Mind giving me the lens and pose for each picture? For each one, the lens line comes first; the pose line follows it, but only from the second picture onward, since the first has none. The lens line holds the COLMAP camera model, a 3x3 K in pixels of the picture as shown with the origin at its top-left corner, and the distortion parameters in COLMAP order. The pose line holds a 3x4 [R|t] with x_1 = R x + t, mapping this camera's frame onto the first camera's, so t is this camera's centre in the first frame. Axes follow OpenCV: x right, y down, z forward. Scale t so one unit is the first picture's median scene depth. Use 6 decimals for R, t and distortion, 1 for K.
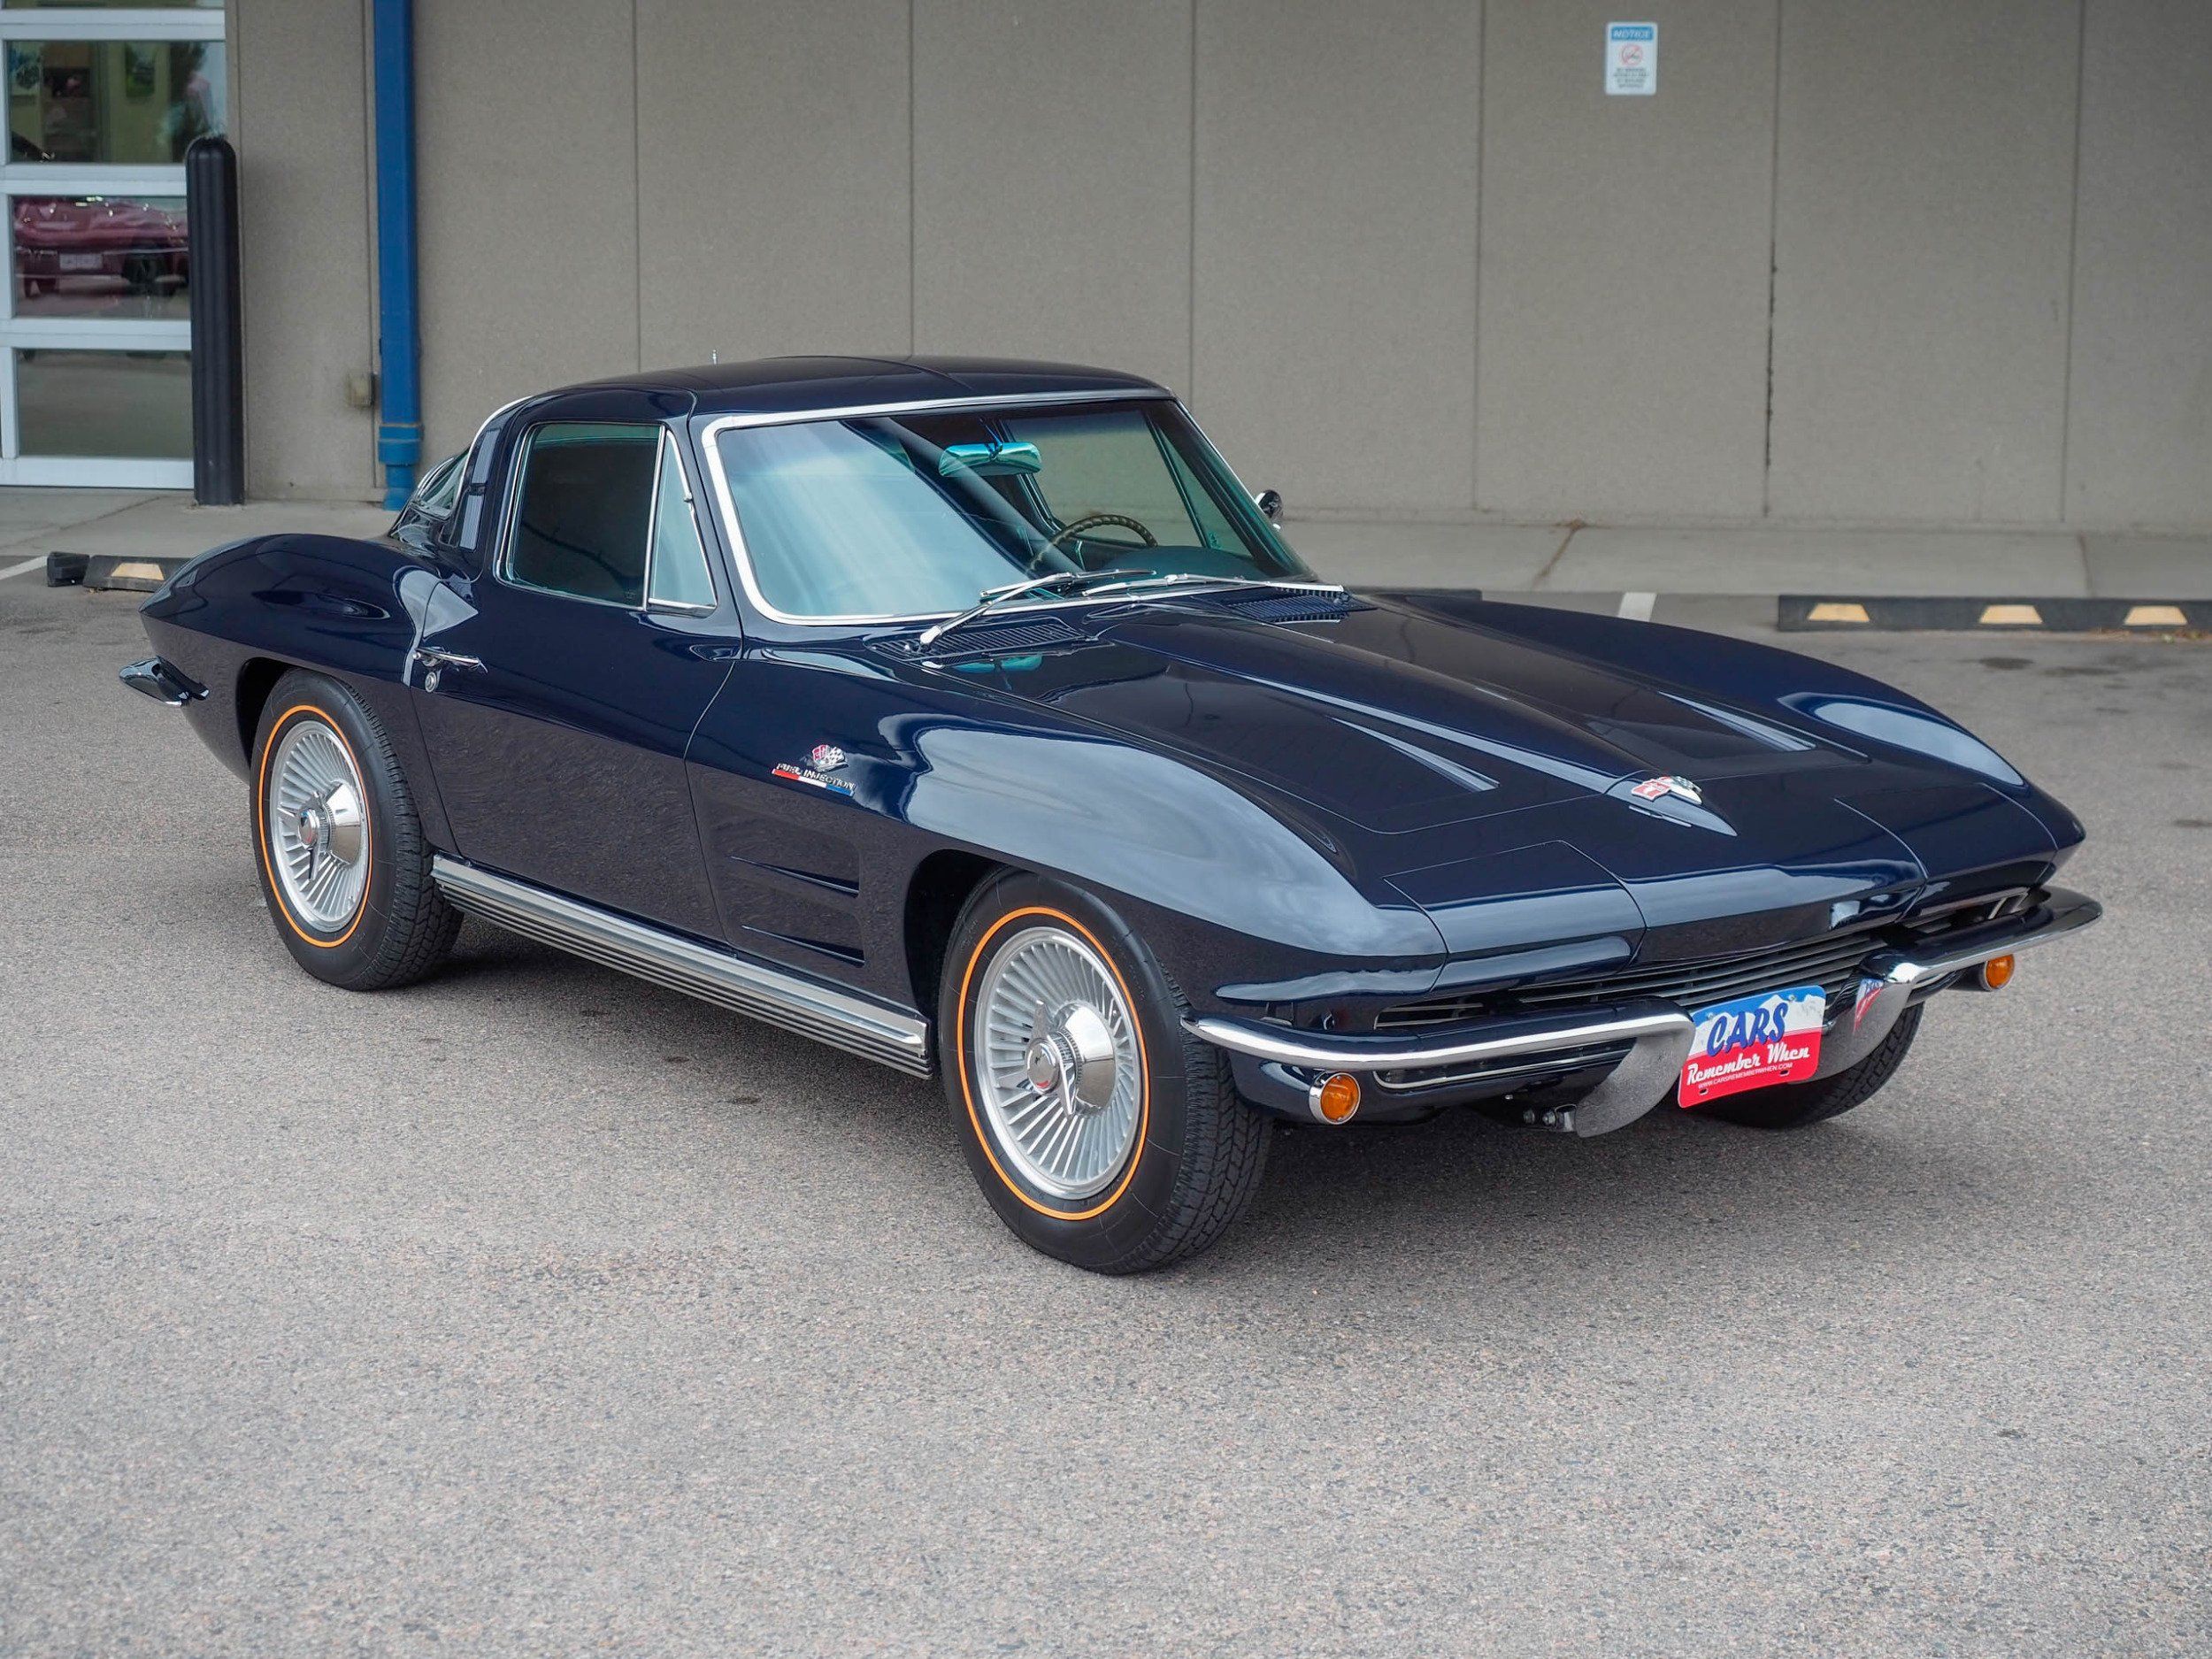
lens RADIAL K [[4447.0, 0, 1066.1], [0, 4447.0, 829.5], [0, 0, 1]] dist [-0.010250, -0.109891]
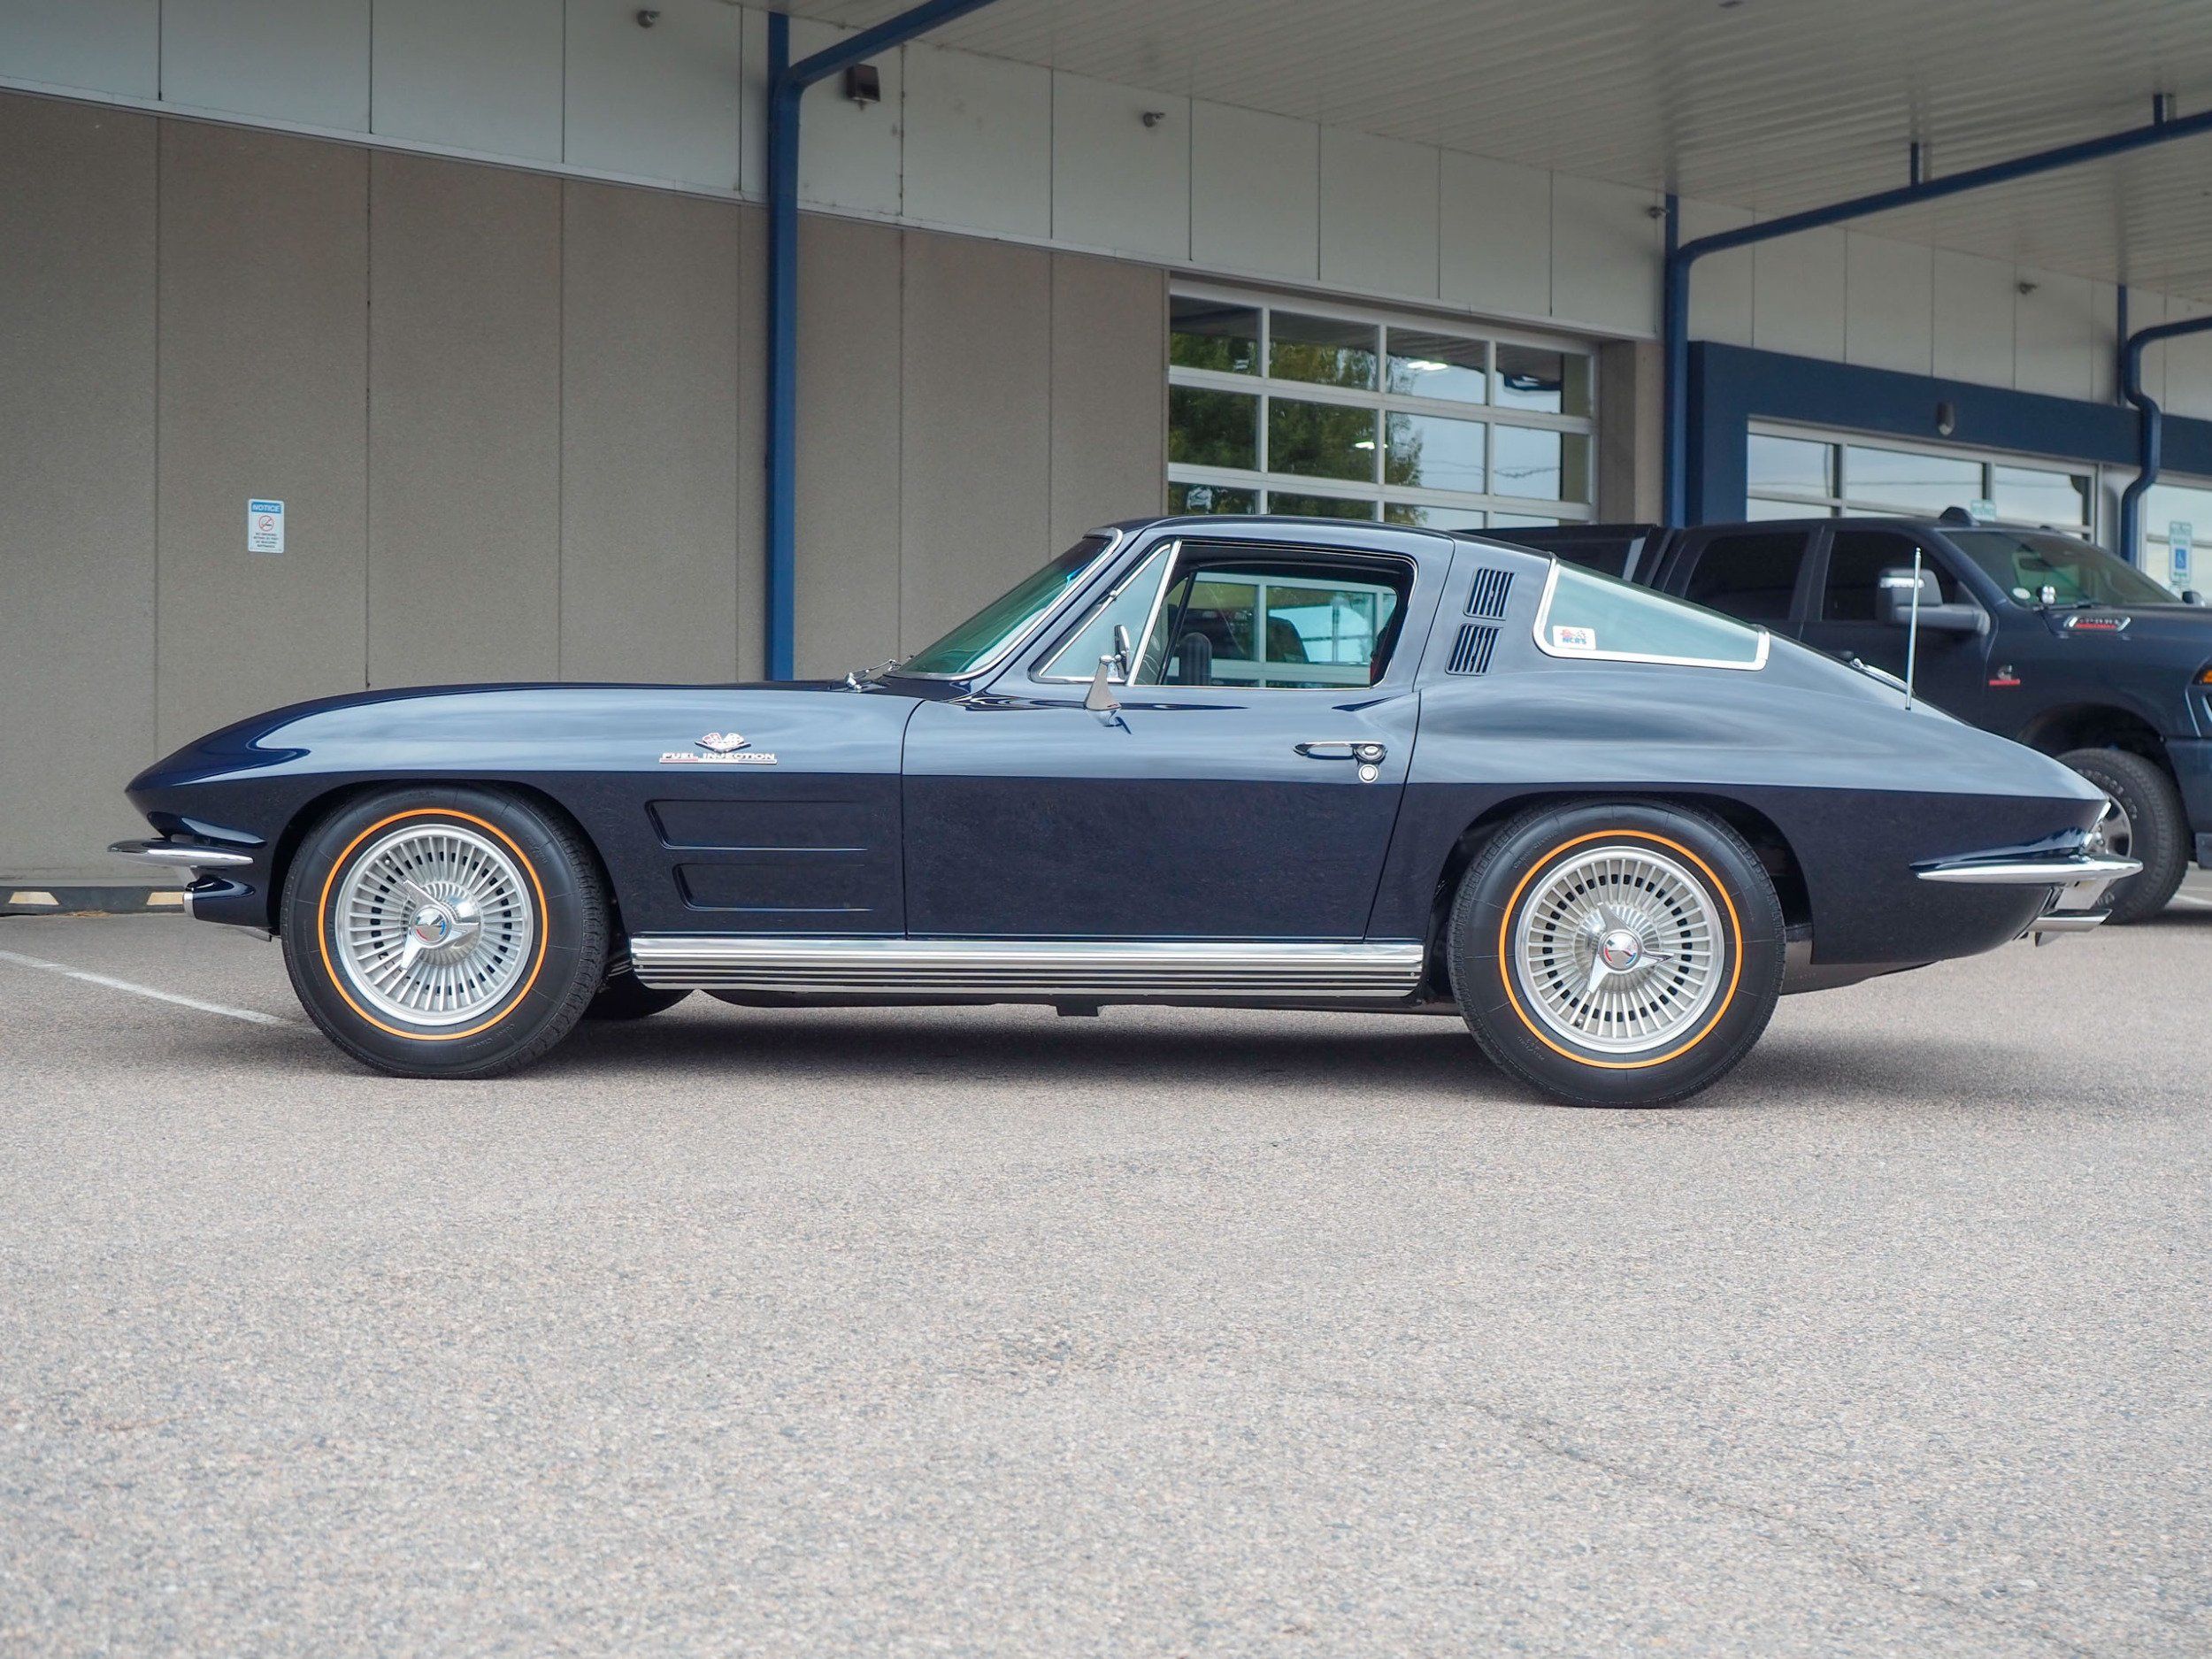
lens RADIAL K [[2960.4, 0, 1106.0], [0, 2960.4, 829.5], [0, 0, 1]] dist [0.011664, 0.019687]
pose [[0.668671, -0.003808, 0.743548, -0.687790], [0.117279, 0.988010, -0.100409, 0.068208], [-0.734251, 0.154343, 0.661101, 0.440691]]
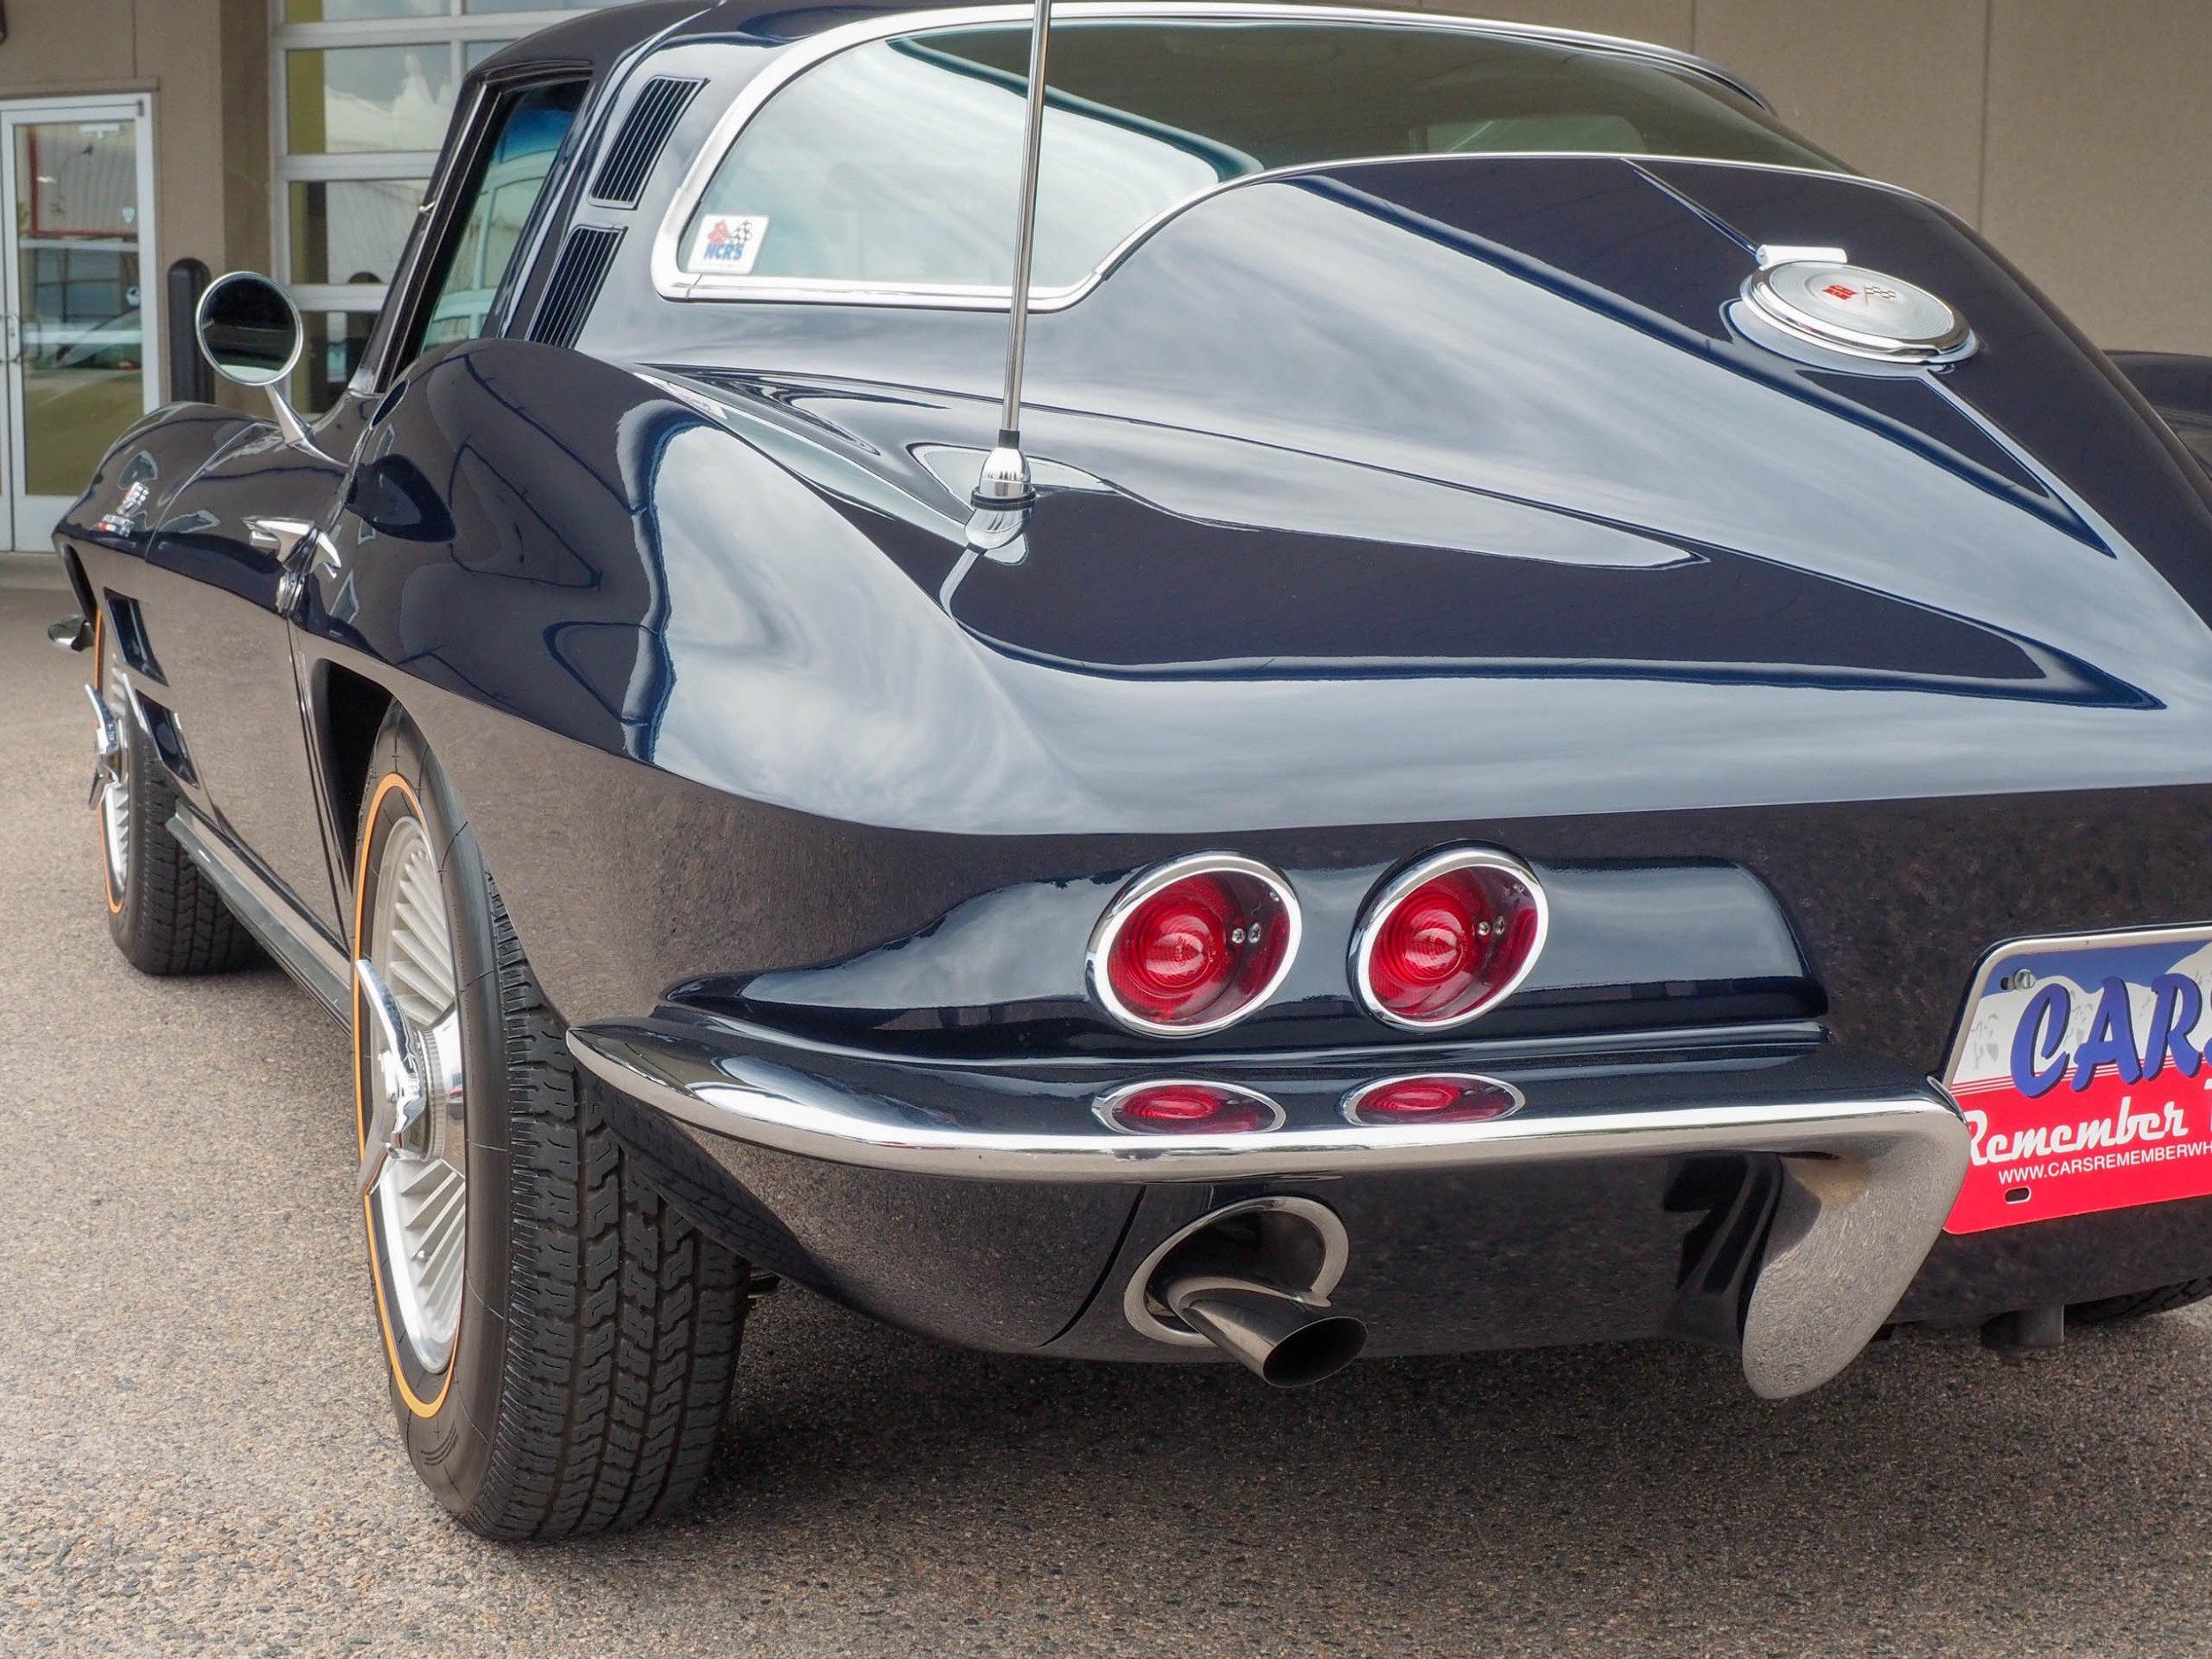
lens RADIAL K [[3149.5, 0, 1101.1], [0, 3149.5, 802.1], [0, 0, 1]] dist [0.014045, -0.027170]
pose [[0.962096, 0.039904, -0.269775, 0.065949], [-0.054968, 0.997309, -0.048515, 0.023716], [0.267114, 0.061505, 0.961700, 0.569077]]
